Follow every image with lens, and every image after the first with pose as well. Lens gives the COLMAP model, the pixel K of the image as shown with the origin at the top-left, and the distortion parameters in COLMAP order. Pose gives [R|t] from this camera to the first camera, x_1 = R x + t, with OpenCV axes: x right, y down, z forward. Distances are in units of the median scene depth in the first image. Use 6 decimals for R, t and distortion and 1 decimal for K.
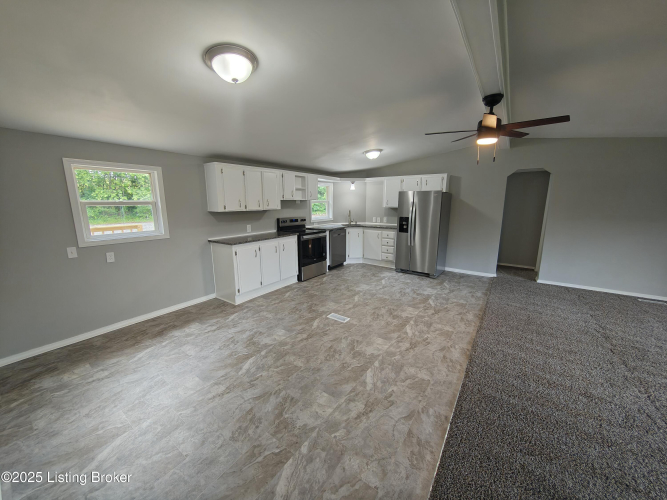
lens RADIAL K [[250.9, 0, 331.4], [0, 250.9, 248.4], [0, 0, 1]] dist [-0.002598, 0.000586]
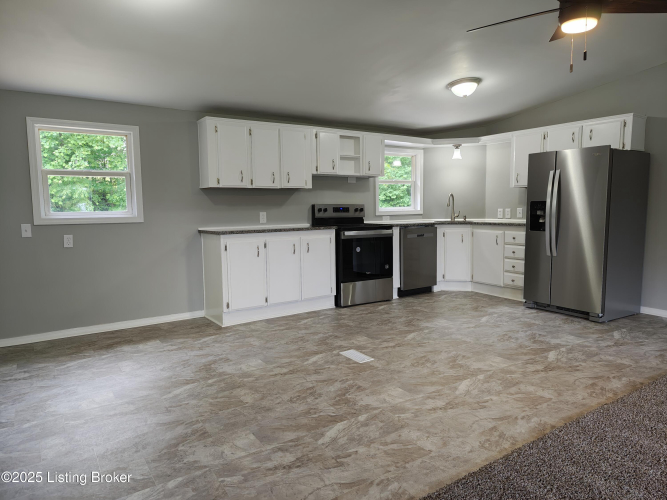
lens RADIAL K [[451.1, 0, 336.4], [0, 451.1, 246.5], [0, 0, 1]] dist [0.042197, -0.028490]
pose [[0.939690, 0.023923, -0.341189, 0.259441], [-0.054761, 0.995205, -0.081039, 0.082181], [0.337614, 0.094835, 0.936495, -0.030149]]
